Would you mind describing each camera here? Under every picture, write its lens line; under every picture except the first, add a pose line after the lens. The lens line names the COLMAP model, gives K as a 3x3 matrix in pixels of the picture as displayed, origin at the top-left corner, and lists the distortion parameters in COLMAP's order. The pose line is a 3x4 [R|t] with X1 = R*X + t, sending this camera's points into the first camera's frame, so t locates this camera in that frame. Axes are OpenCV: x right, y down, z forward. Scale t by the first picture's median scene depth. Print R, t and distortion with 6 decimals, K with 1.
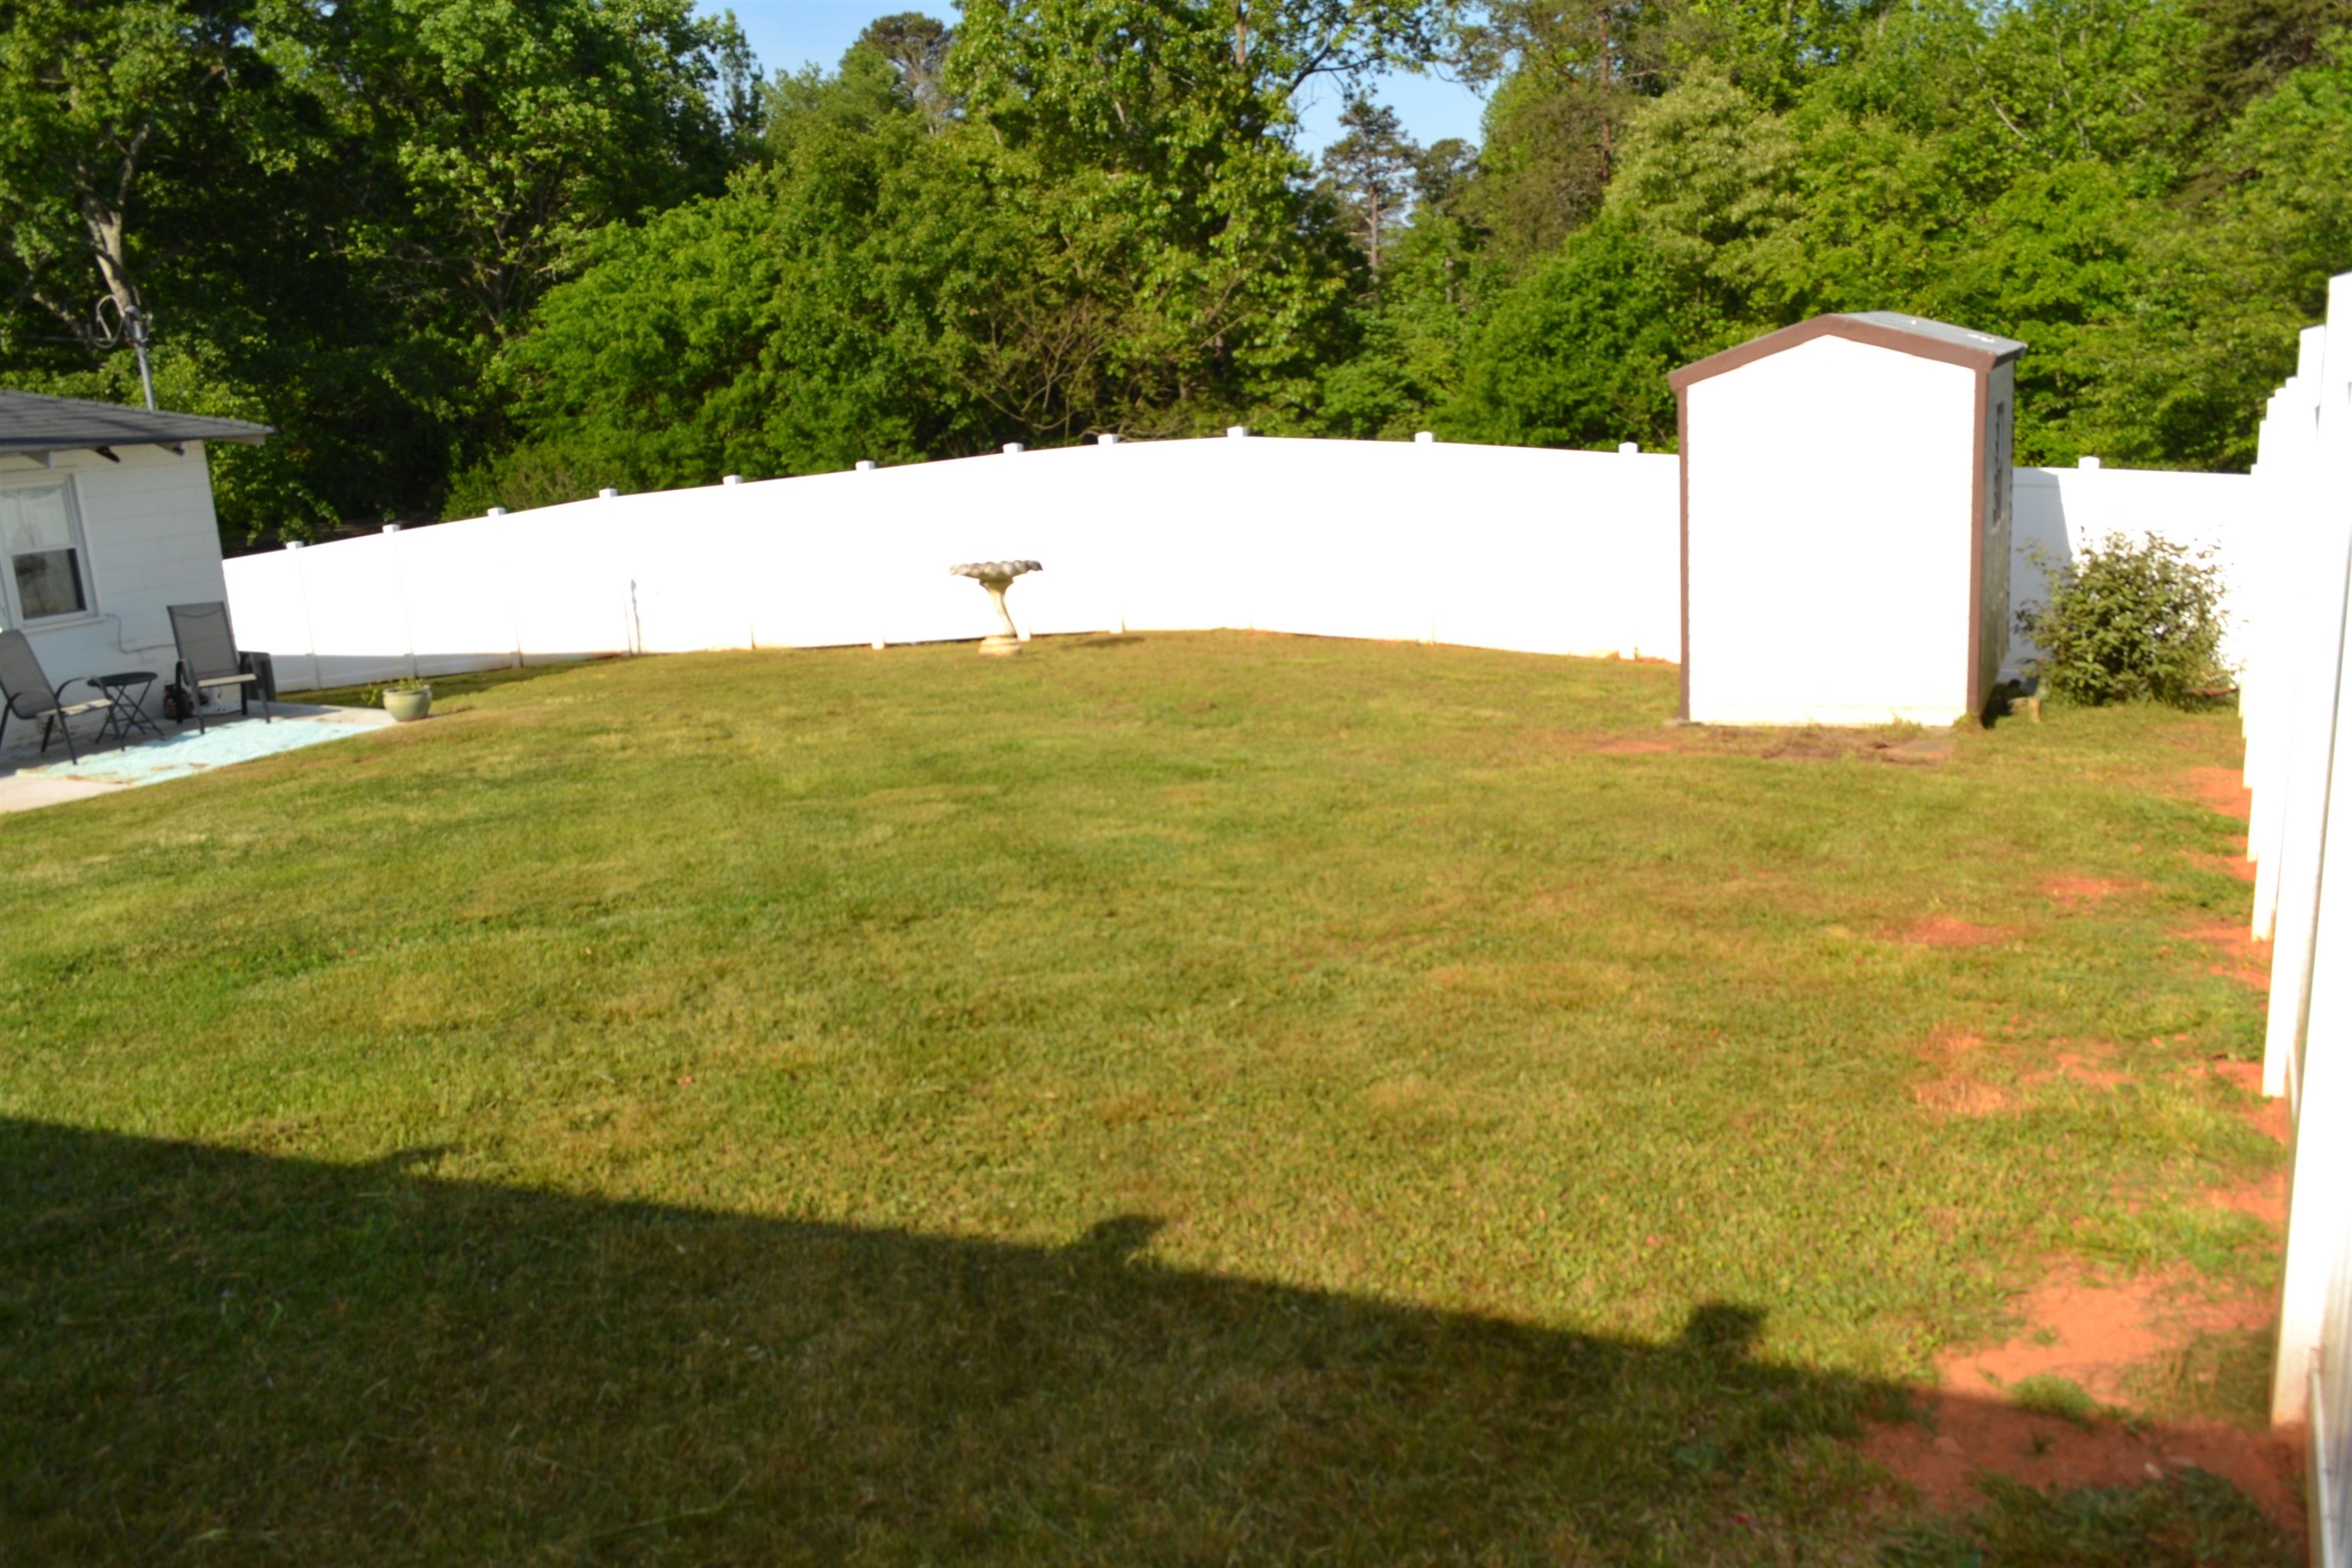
lens RADIAL K [[1905.0, 0, 1173.2], [0, 1905.0, 801.7], [0, 0, 1]] dist [-0.007001, 0.003723]
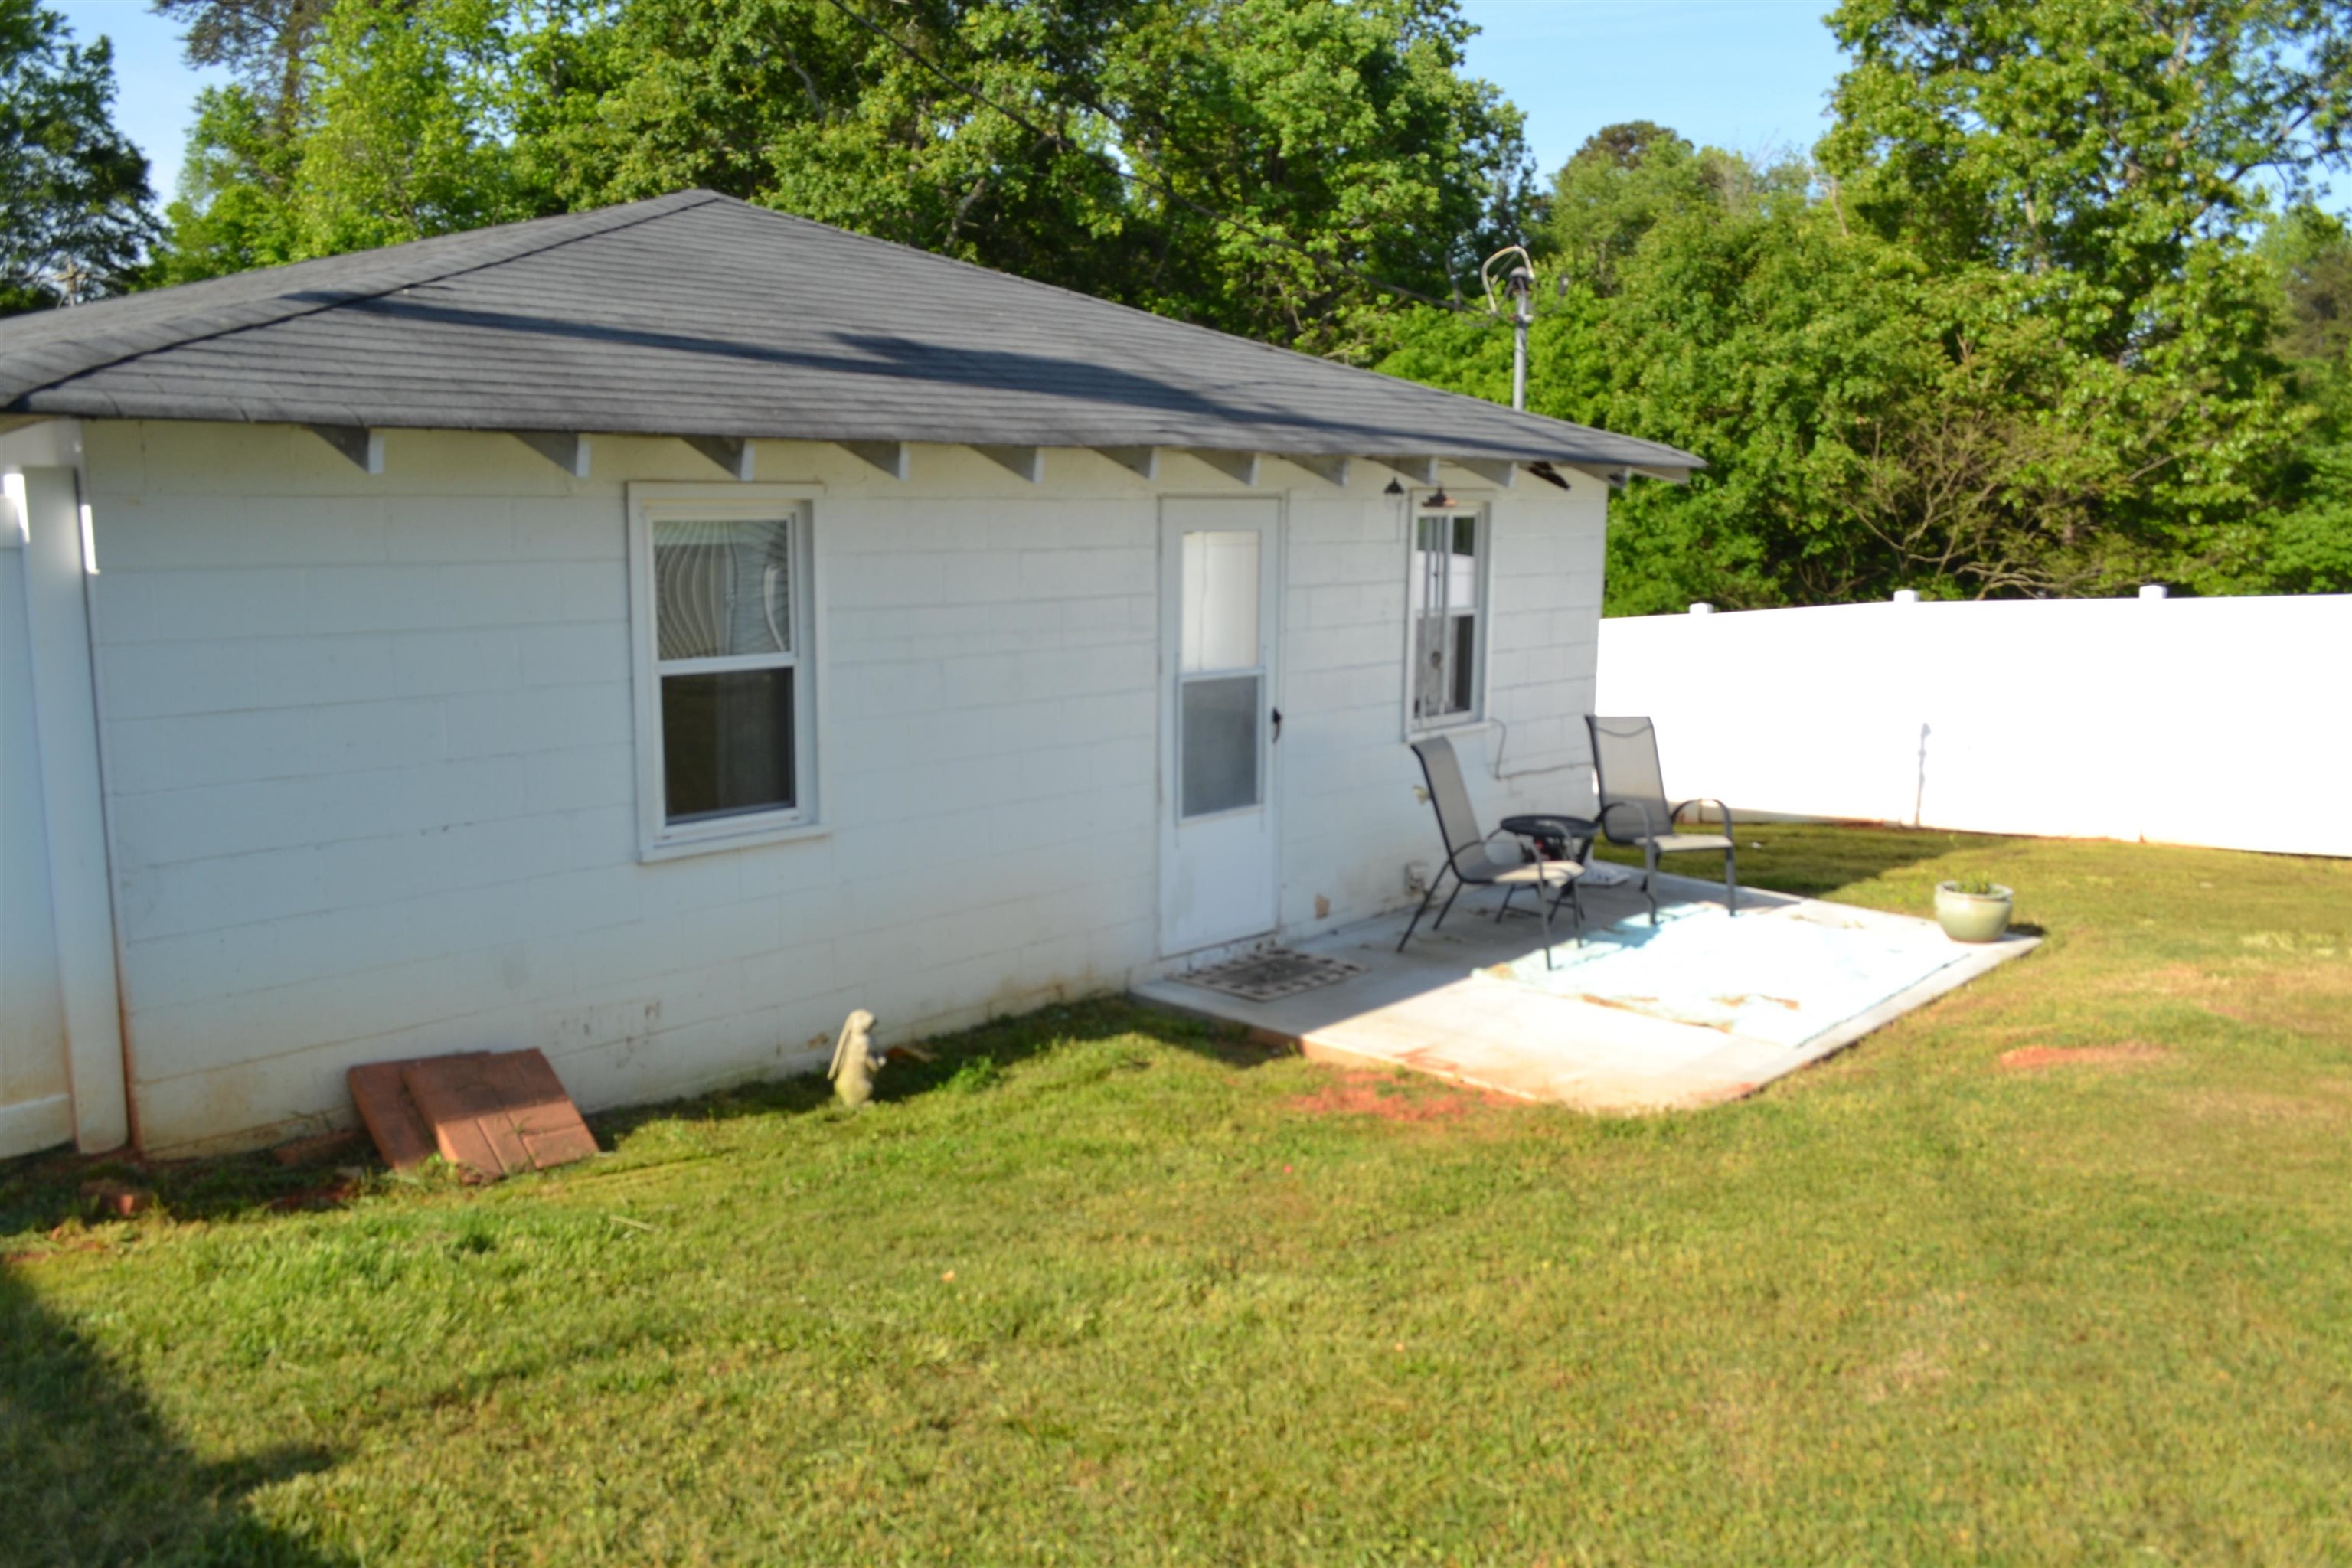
lens RADIAL K [[1905.0, 0, 1173.2], [0, 1905.0, 801.7], [0, 0, 1]] dist [-0.007001, 0.003723]
pose [[0.958293, 0.106726, -0.265110, -0.679303], [-0.123669, 0.991161, -0.048011, -0.035432], [0.257643, 0.078794, 0.963022, 0.479152]]
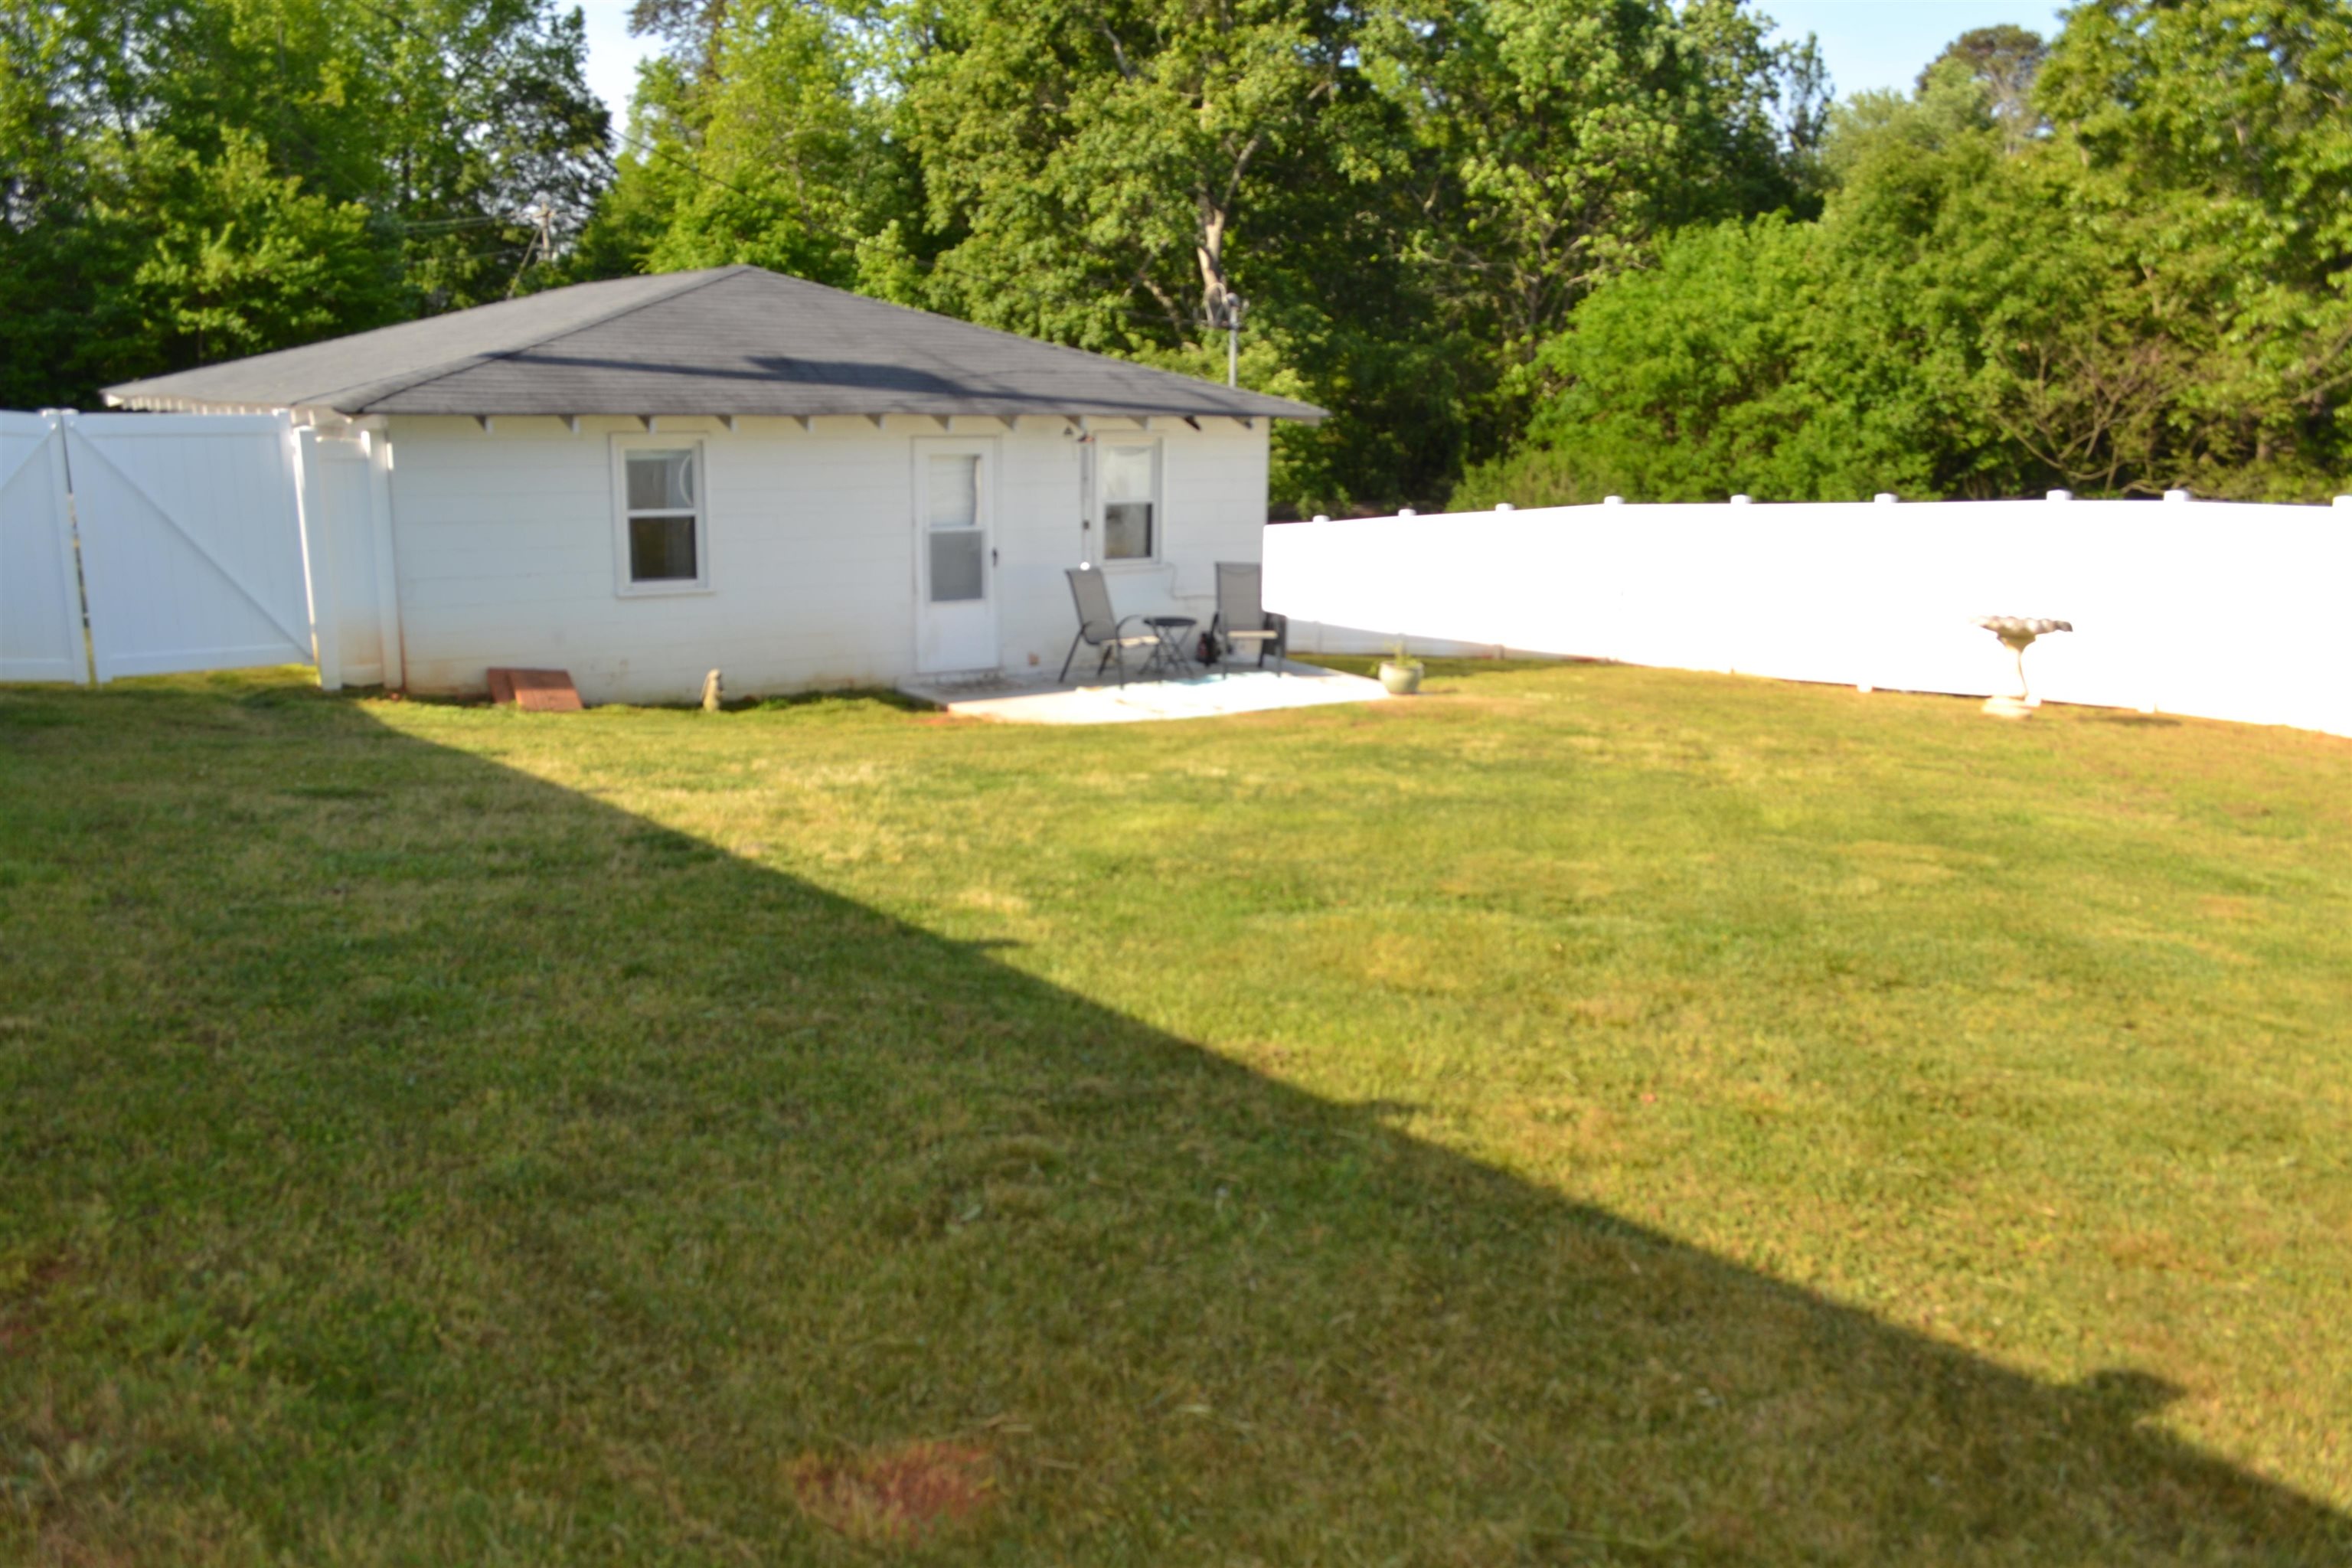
lens RADIAL K [[1905.0, 0, 1173.2], [0, 1905.0, 801.7], [0, 0, 1]] dist [-0.007001, 0.003723]
pose [[0.872878, 0.169608, -0.457512, -0.021016], [-0.173052, 0.984300, 0.034735, 0.001551], [0.456221, 0.048854, 0.888525, 0.000734]]
